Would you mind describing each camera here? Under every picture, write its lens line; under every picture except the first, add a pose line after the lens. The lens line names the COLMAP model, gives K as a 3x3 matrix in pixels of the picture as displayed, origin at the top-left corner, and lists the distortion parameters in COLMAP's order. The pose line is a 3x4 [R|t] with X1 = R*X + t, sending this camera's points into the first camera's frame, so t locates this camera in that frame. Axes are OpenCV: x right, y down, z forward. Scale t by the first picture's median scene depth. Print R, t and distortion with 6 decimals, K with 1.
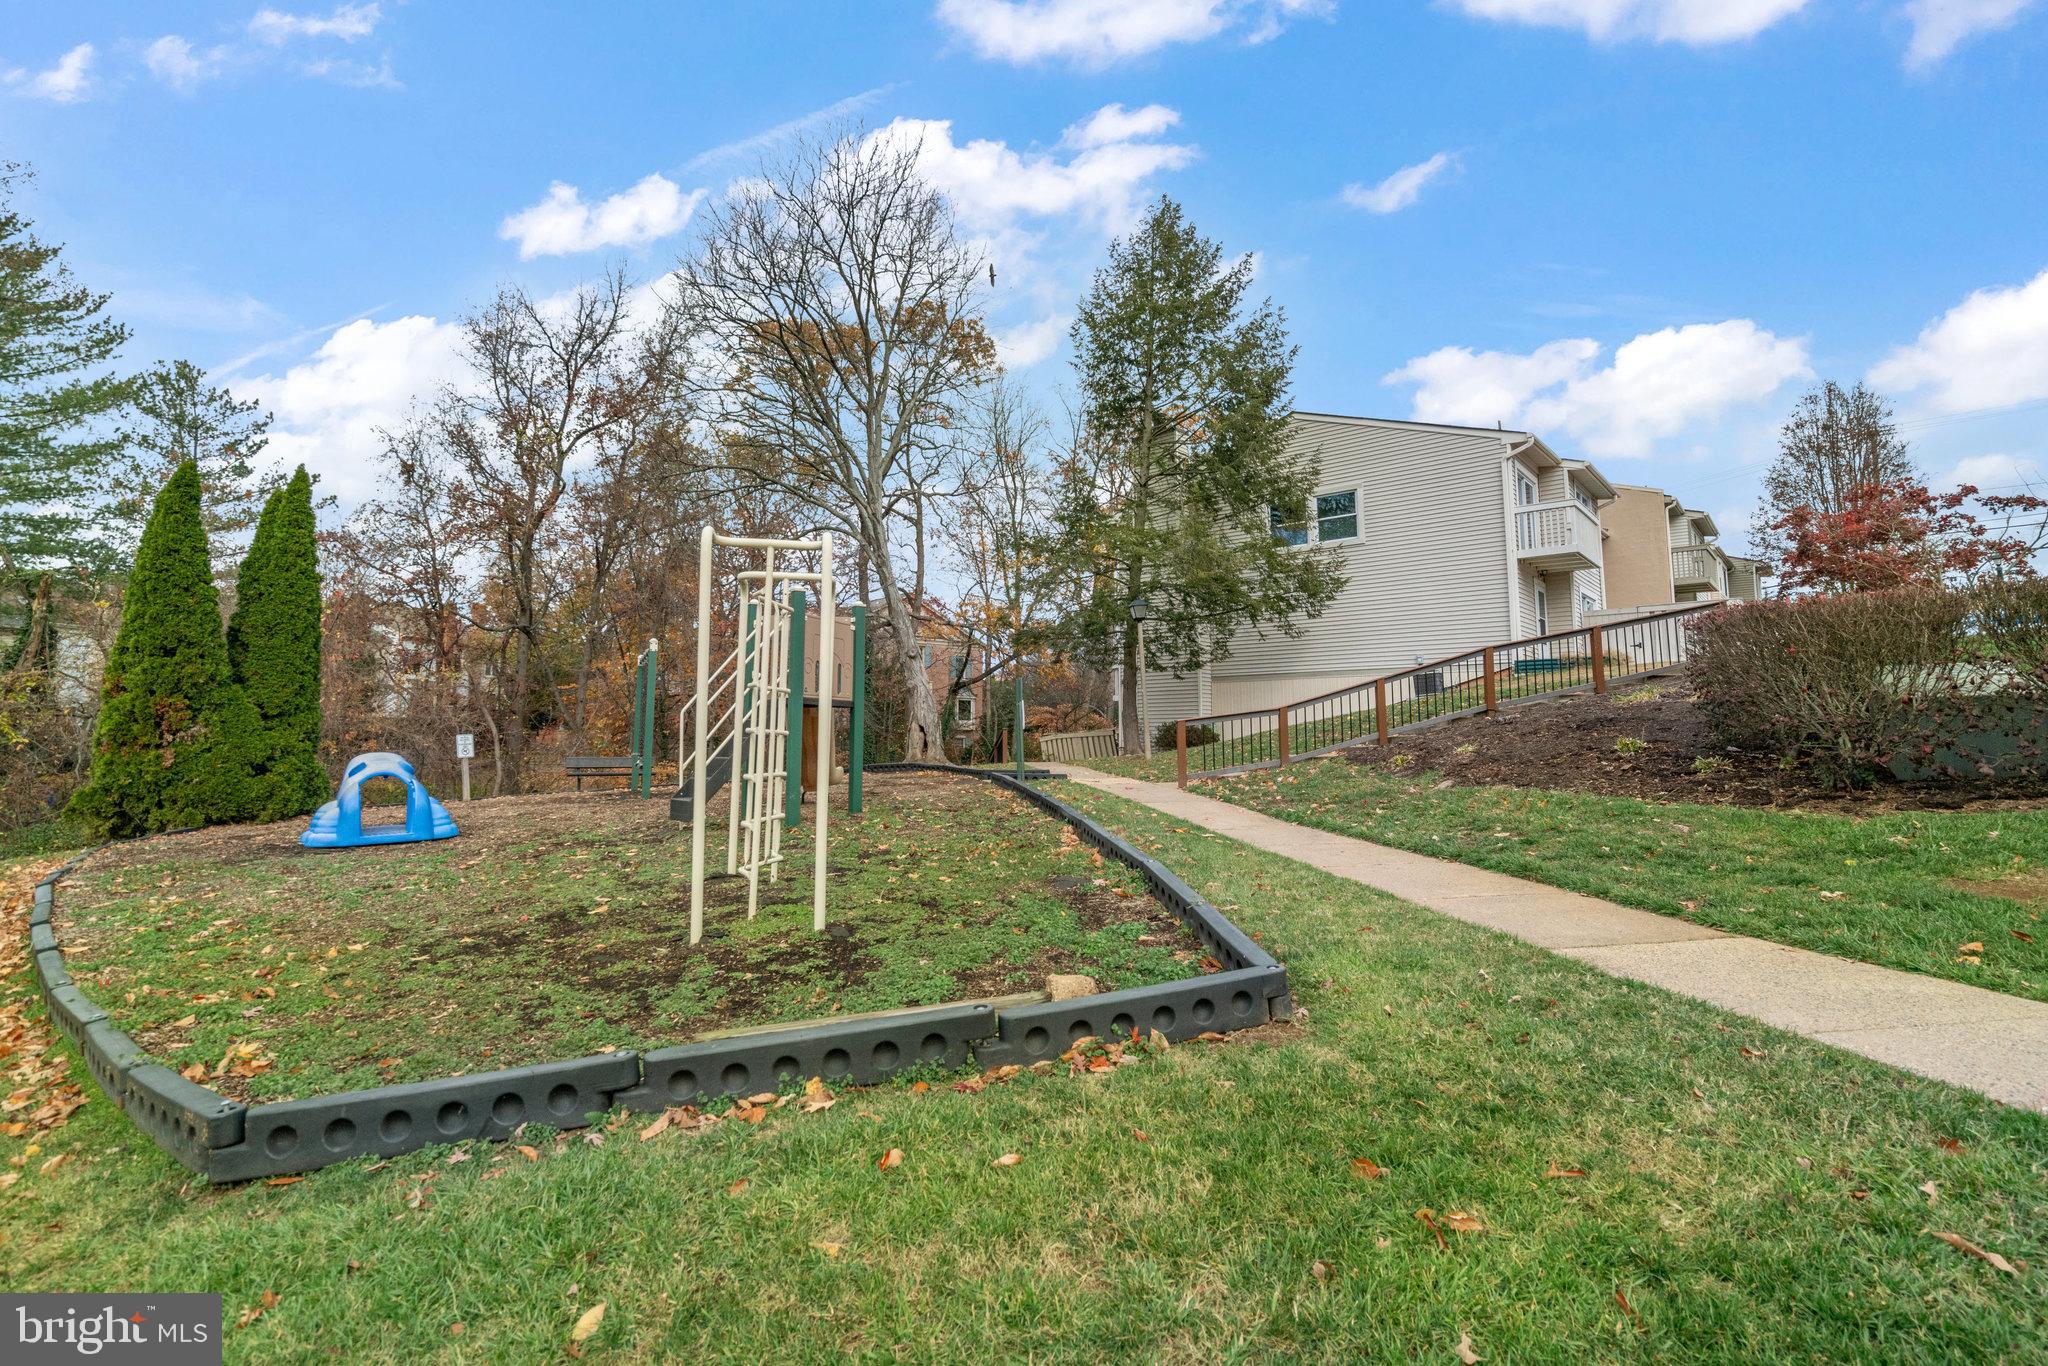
lens RADIAL K [[925.7, 0, 1023.5], [0, 925.7, 629.2], [0, 0, 1]] dist [0.030640, -0.019728]
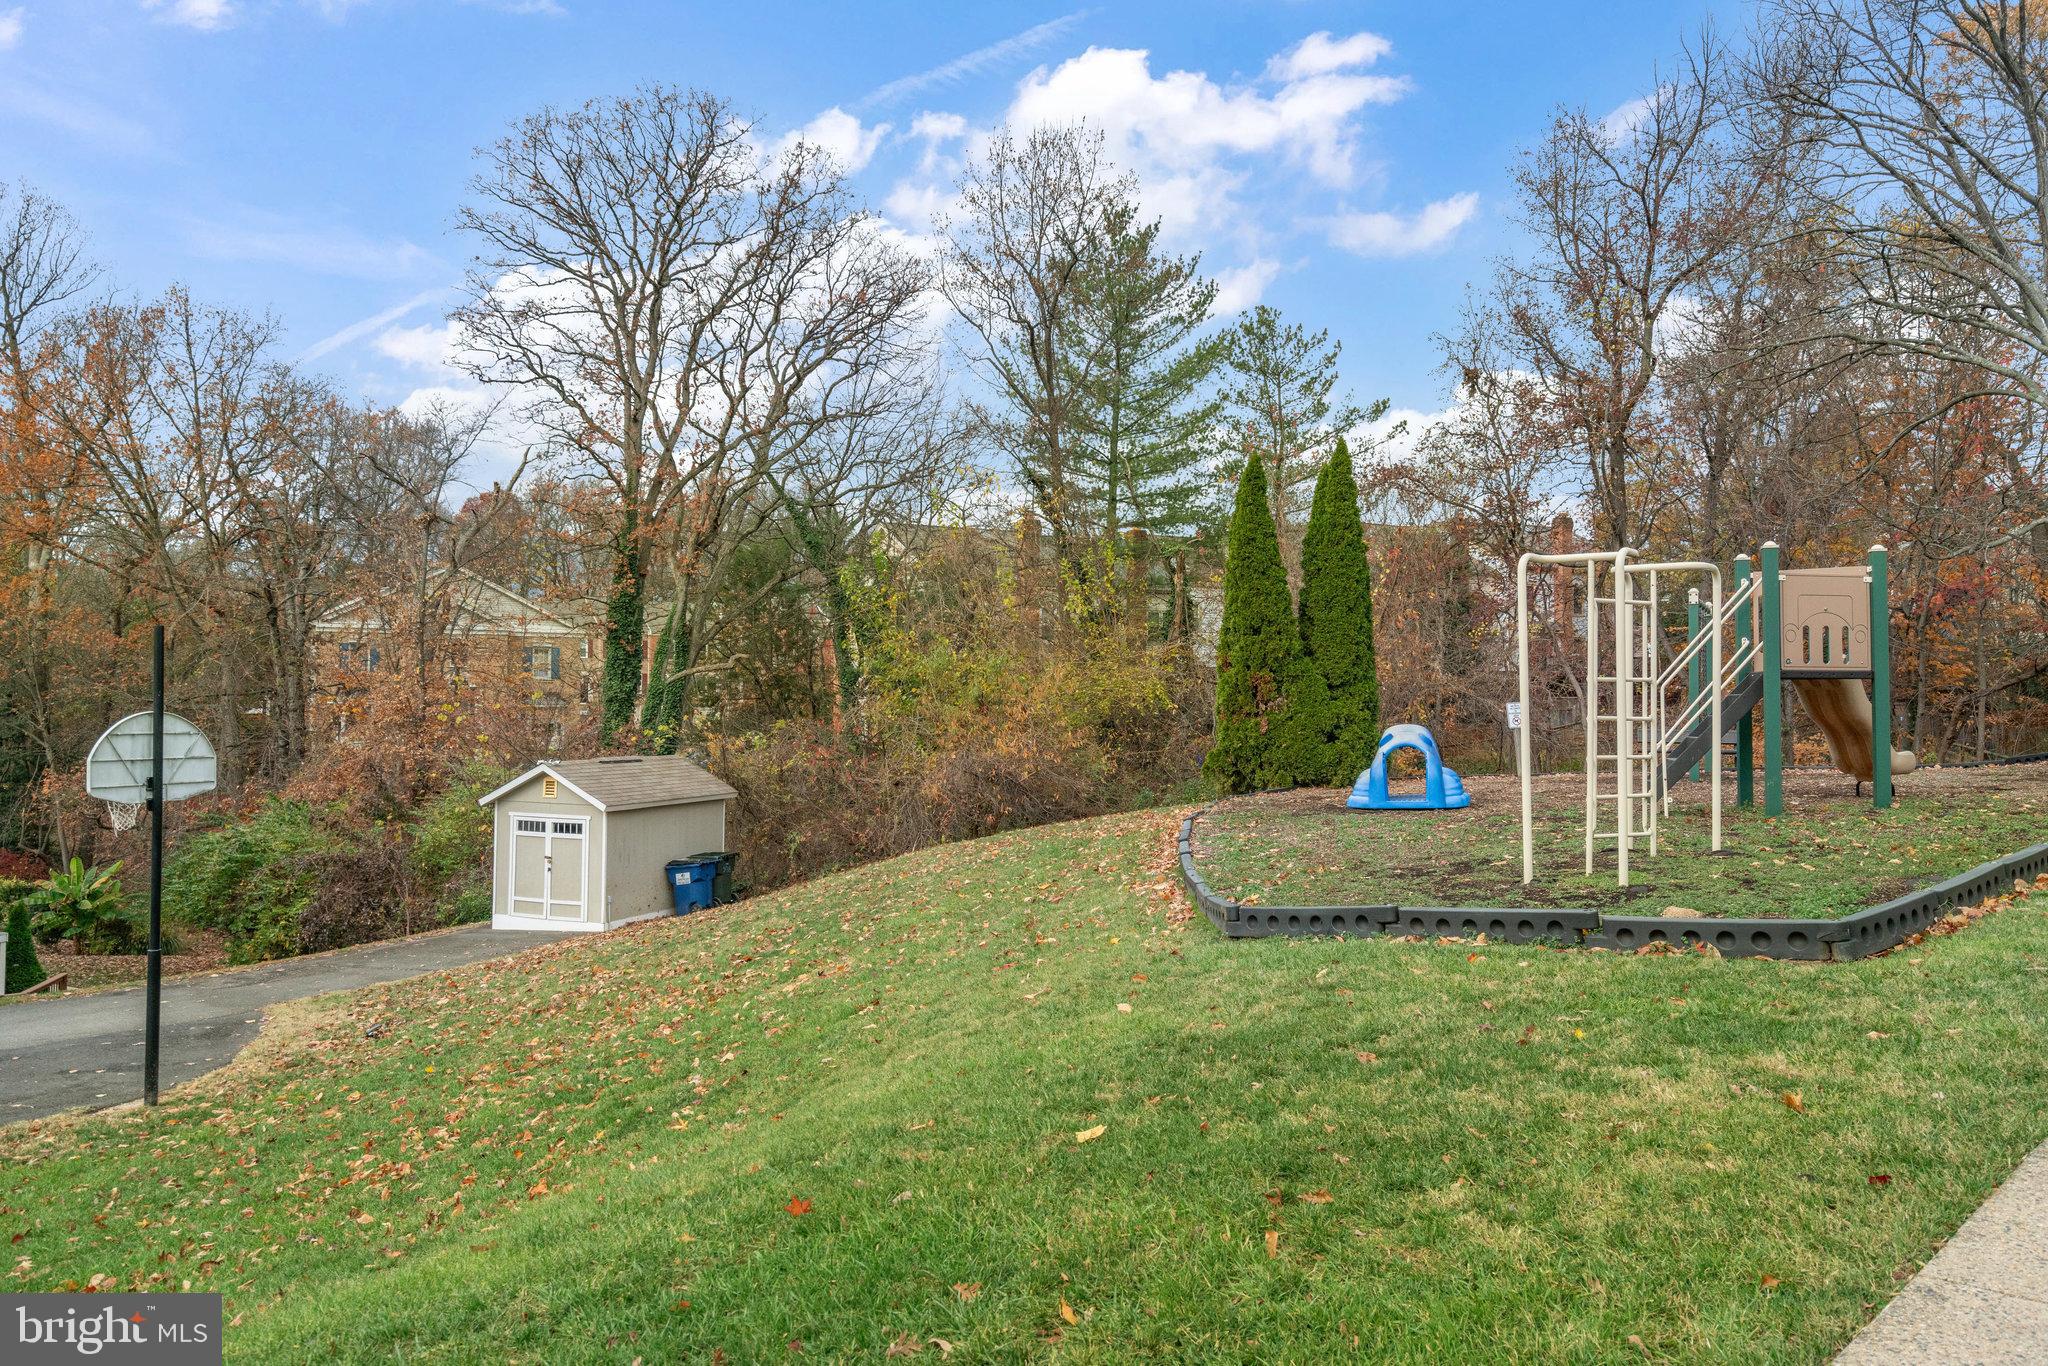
lens RADIAL K [[1476.0, 0, 1024.0], [0, 1476.0, 683.0], [0, 0, 1]] dist [0.002635, 0.001368]
pose [[0.601645, -0.006062, -0.798741, 0.278690], [0.093072, 0.993692, 0.062564, -0.042643], [0.793323, -0.111982, 0.598414, -0.238664]]
